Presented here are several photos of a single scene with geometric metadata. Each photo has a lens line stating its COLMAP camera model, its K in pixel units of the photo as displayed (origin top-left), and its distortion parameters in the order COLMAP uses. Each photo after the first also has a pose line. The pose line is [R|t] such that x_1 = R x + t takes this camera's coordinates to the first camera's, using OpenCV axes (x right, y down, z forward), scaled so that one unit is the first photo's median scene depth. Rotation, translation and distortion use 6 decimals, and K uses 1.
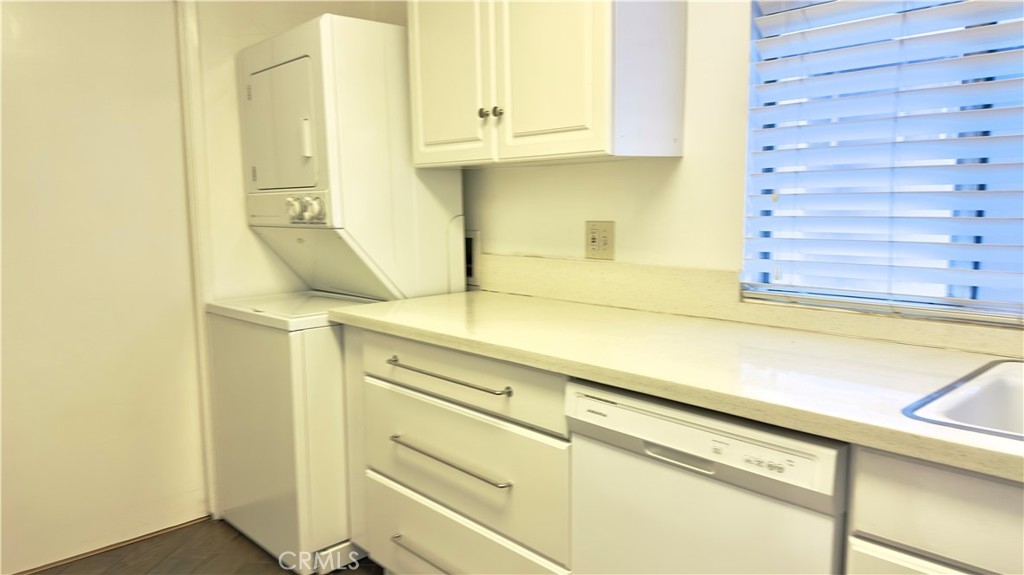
lens RADIAL K [[727.6, 0, 520.0], [0, 727.6, 282.3], [0, 0, 1]] dist [0.063117, -0.006716]
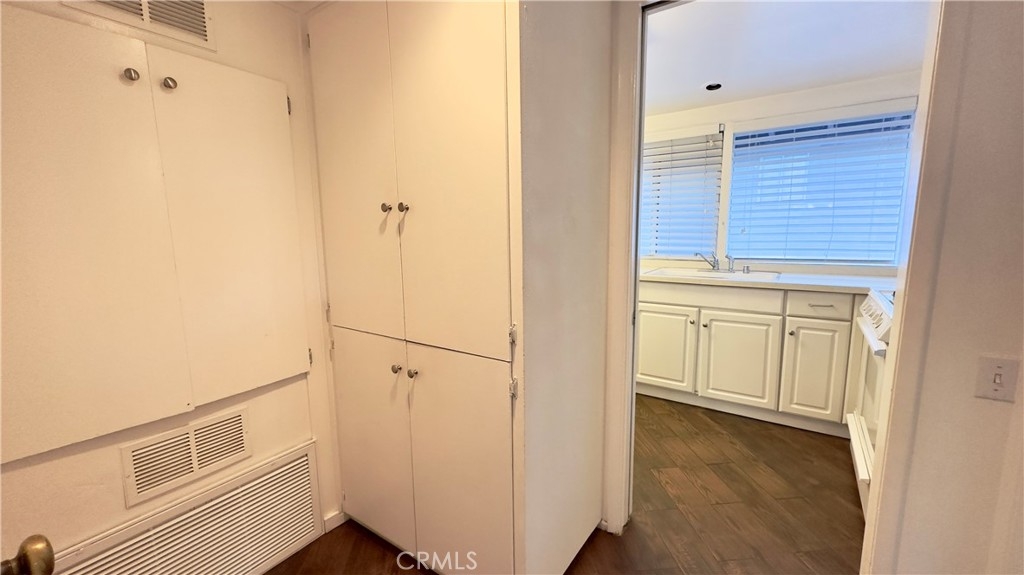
lens RADIAL K [[410.5, 0, 509.2], [0, 410.5, 287.9], [0, 0, 1]] dist [-0.001518, 0.000452]
pose [[0.977327, -0.017808, 0.210986, -0.432448], [0.013298, 0.999652, 0.022776, 0.106571], [-0.211318, -0.019454, 0.977224, -0.684817]]
